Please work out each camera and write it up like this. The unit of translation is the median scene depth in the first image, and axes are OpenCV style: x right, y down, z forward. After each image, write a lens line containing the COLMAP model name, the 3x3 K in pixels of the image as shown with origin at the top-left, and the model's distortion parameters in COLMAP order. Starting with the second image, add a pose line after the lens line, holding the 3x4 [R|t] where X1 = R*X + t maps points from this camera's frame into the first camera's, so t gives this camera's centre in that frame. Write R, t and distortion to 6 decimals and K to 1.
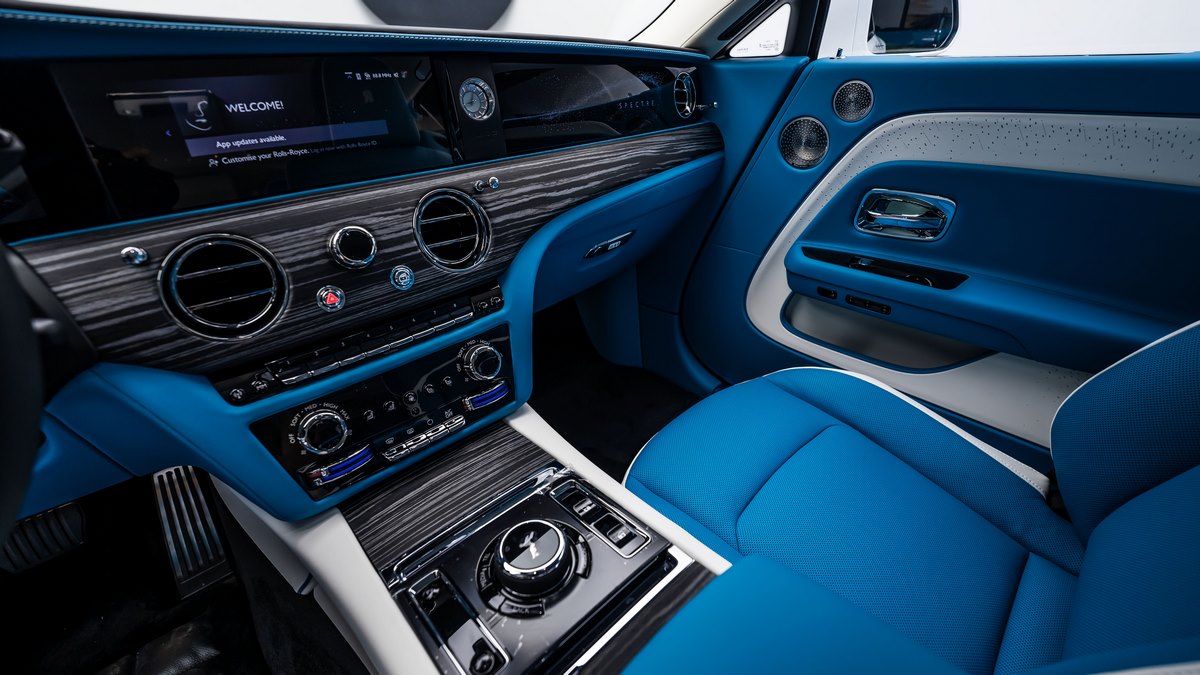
lens RADIAL K [[487.8, 0, 598.8], [0, 487.8, 333.5], [0, 0, 1]] dist [-0.028036, 0.000452]
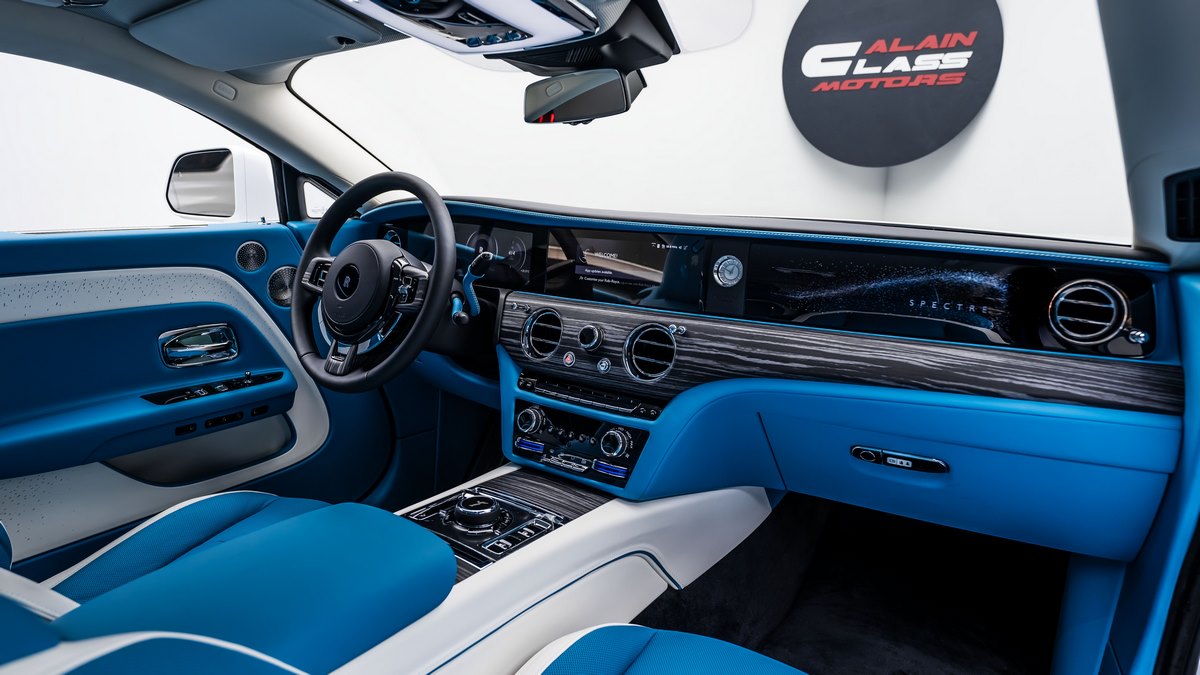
lens RADIAL K [[689.1, 0, 604.8], [0, 689.1, 336.5], [0, 0, 1]] dist [0.001863, -0.001016]
pose [[0.195170, 0.238368, -0.951362, 1.323327], [-0.480733, 0.868748, 0.119047, -0.364505], [0.854871, 0.434117, 0.284145, 0.267287]]
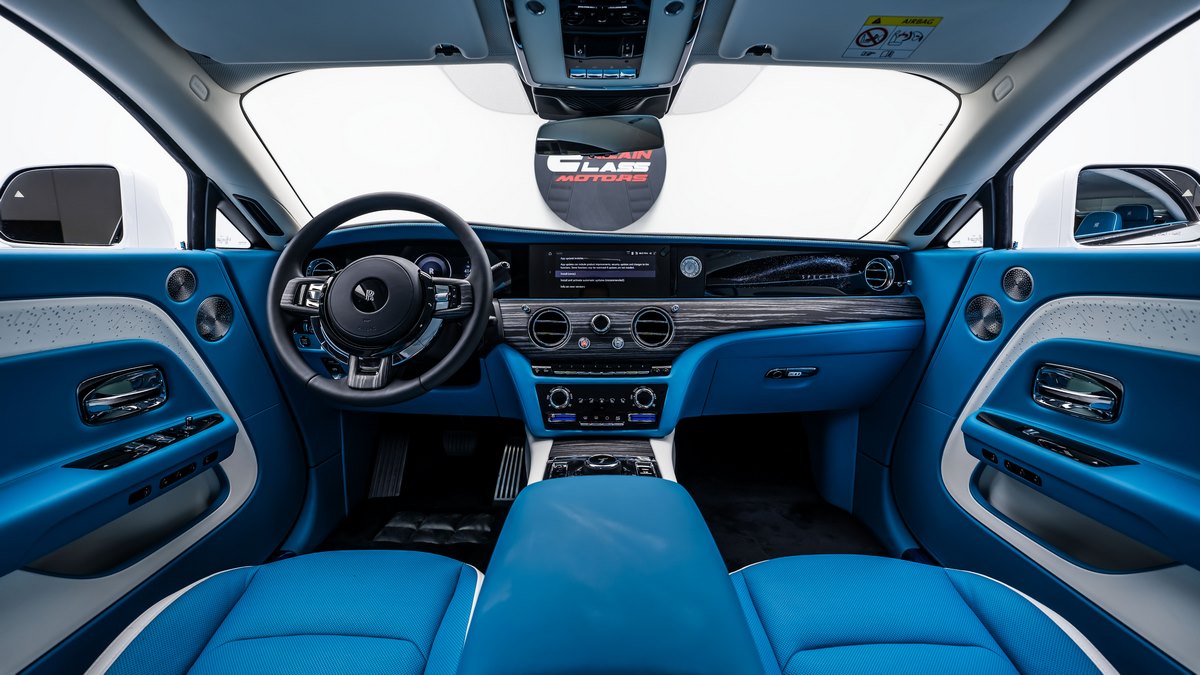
lens RADIAL K [[487.8, 0, 598.8], [0, 487.8, 333.5], [0, 0, 1]] dist [-0.028036, 0.000452]
pose [[0.733925, 0.129213, -0.666827, 0.705598], [-0.339792, 0.919908, -0.195729, 0.217316], [0.588129, 0.370233, 0.719049, -0.417457]]
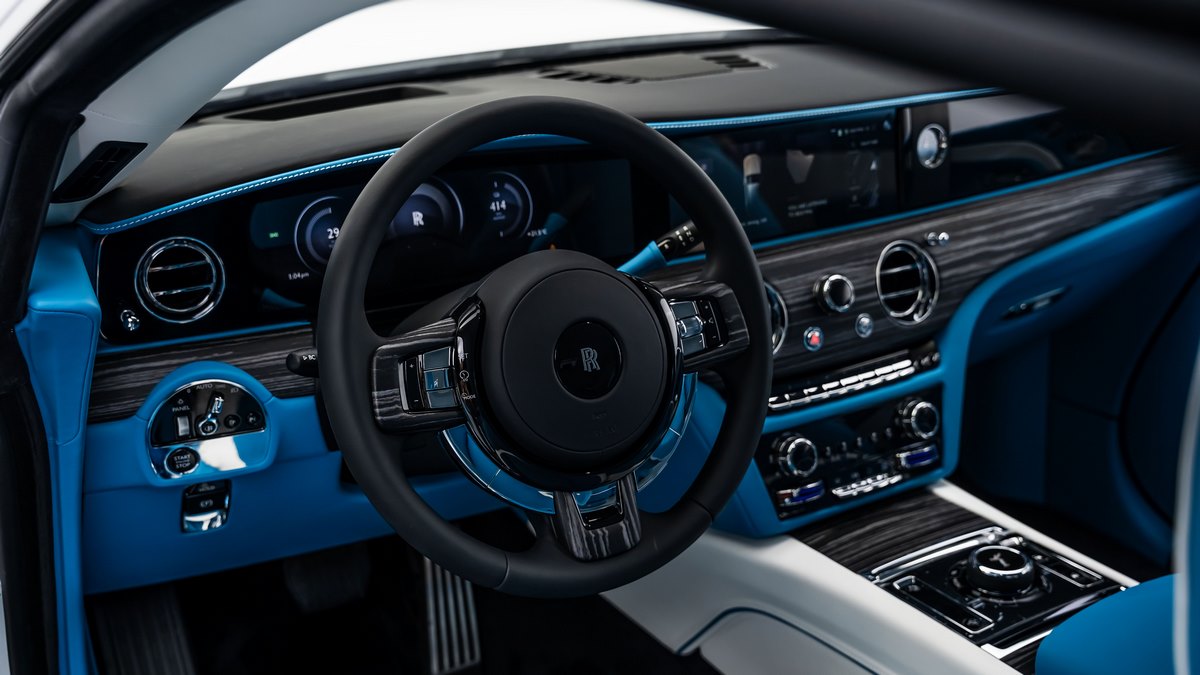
lens RADIAL K [[1367.8, 0, 600.0], [0, 1367.8, 337.5], [0, 0, 1]] dist [-0.001380, 0.009145]
pose [[0.979028, 0.098734, -0.178201, -0.344761], [-0.118522, 0.987487, -0.104028, 0.223632], [0.165700, 0.122967, 0.978480, -1.553664]]
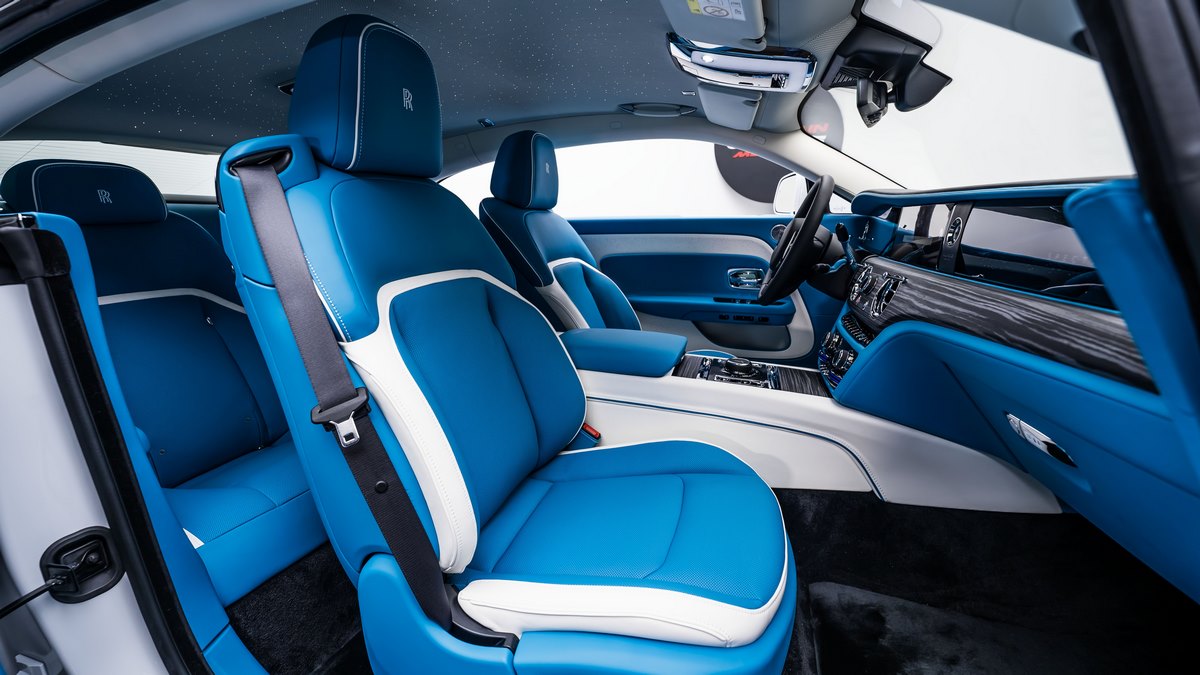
lens RADIAL K [[487.8, 0, 598.8], [0, 487.8, 333.5], [0, 0, 1]] dist [-0.028036, 0.000452]
pose [[-0.865951, 0.139241, -0.480354, 1.238401], [-0.215720, 0.762535, 0.609923, -0.814636], [0.451213, 0.631785, -0.630281, 1.471557]]
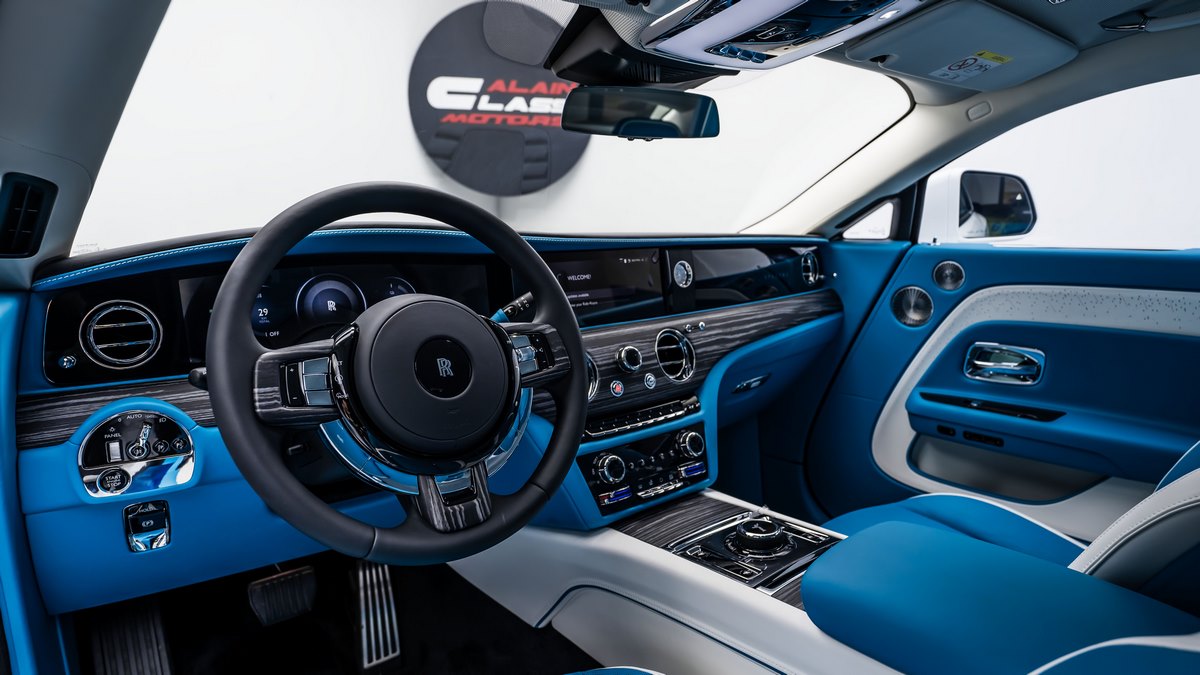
lens RADIAL K [[703.6, 0, 597.5], [0, 703.6, 336.5], [0, 0, 1]] dist [0.005217, -0.000261]
pose [[0.997755, 0.026012, -0.061711, -0.347360], [-0.044362, 0.947027, -0.318074, 0.376200], [0.050168, 0.320098, 0.946055, -0.941516]]
